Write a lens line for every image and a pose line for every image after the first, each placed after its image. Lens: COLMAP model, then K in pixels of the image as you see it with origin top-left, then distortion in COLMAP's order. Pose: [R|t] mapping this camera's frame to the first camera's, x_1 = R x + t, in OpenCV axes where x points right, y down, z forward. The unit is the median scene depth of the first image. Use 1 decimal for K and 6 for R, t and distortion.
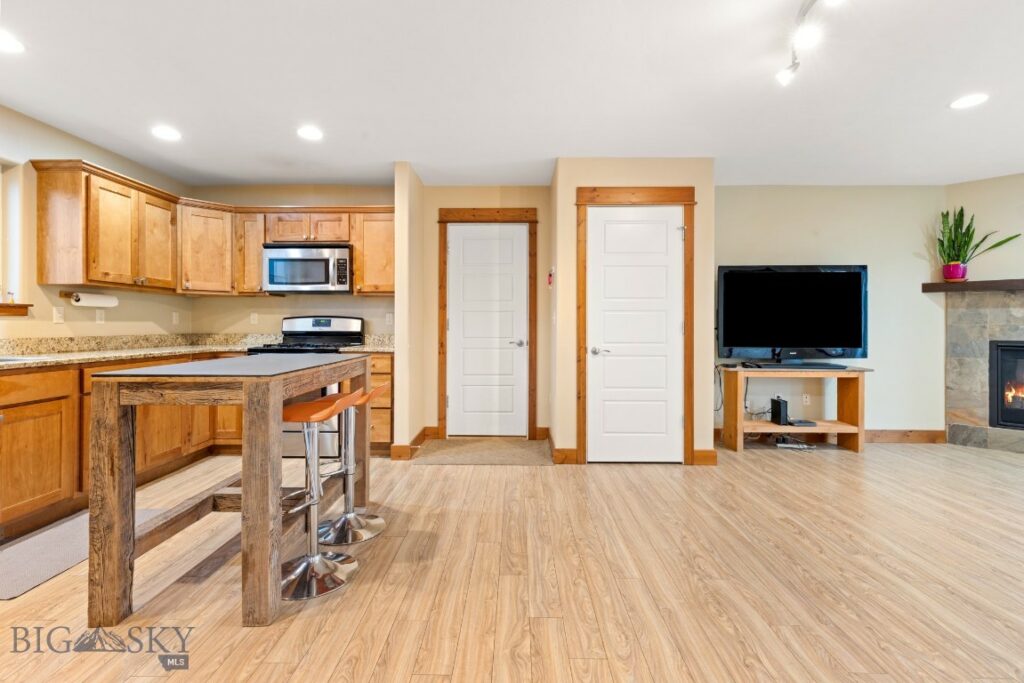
lens RADIAL K [[468.9, 0, 516.6], [0, 468.9, 321.4], [0, 0, 1]] dist [0.007786, -0.000885]
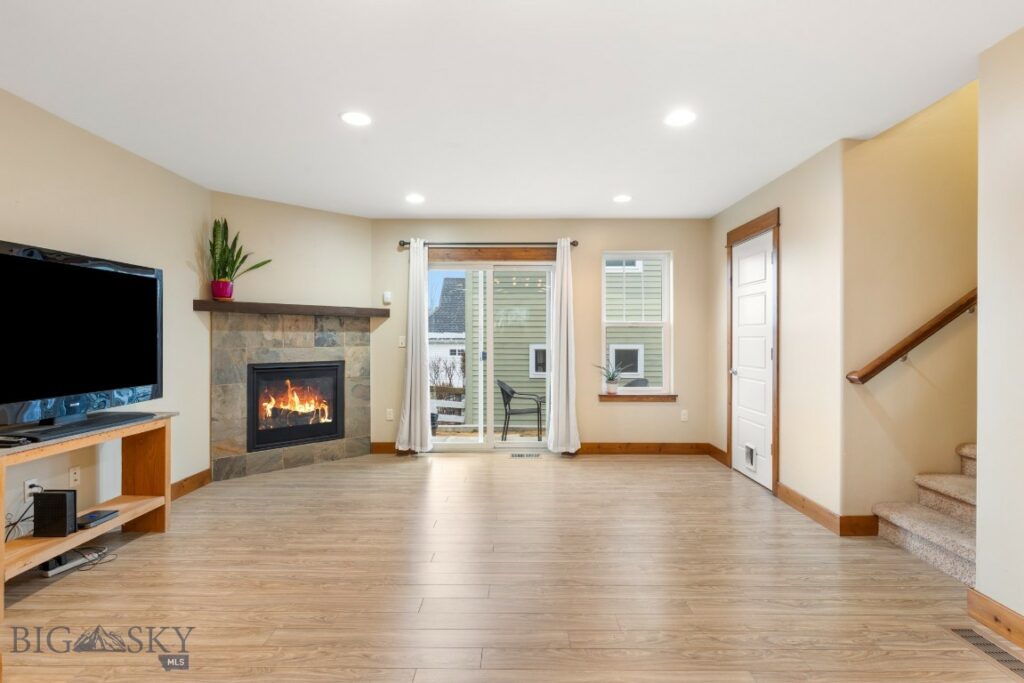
lens RADIAL K [[506.4, 0, 509.8], [0, 506.4, 337.2], [0, 0, 1]] dist [-0.001995, 0.001049]
pose [[0.003526, -0.001632, 0.999992, -0.041950], [-0.008598, 0.999962, 0.001663, -0.023664], [-0.999957, -0.008603, 0.003512, 0.504483]]
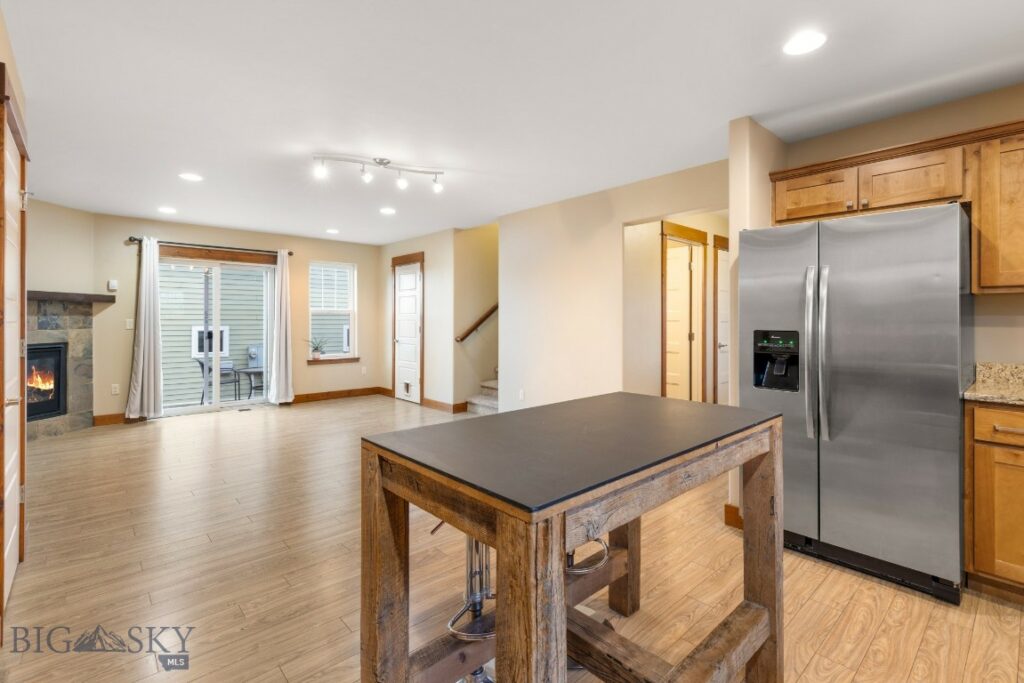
lens RADIAL K [[468.9, 0, 504.6], [0, 468.9, 321.9], [0, 0, 1]] dist [0.007786, -0.000885]
pose [[-0.663361, -0.007996, 0.748257, -0.514021], [-0.009046, 0.999956, 0.002667, -0.028397], [-0.748245, -0.005000, -0.663404, 0.883144]]
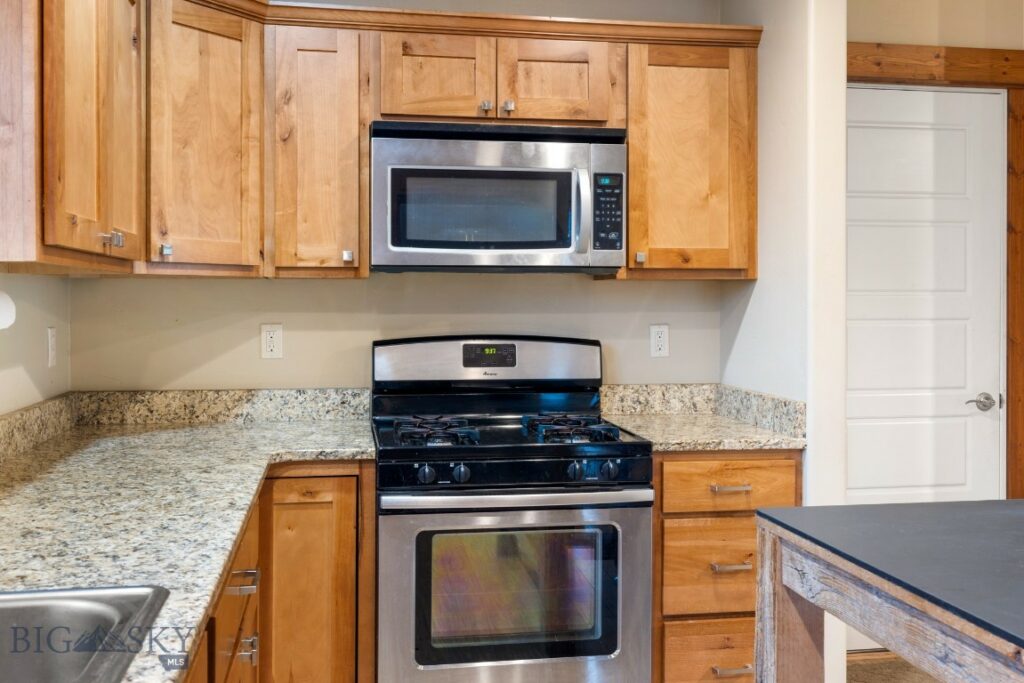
lens RADIAL K [[998.5, 0, 524.5], [0, 998.5, 294.1], [0, 0, 1]] dist [-0.004142, 0.000000]
pose [[0.982390, 0.002344, 0.186829, -0.562841], [-0.003041, 0.999989, 0.003443, -0.047849], [-0.186819, -0.003951, 0.982386, 0.294607]]
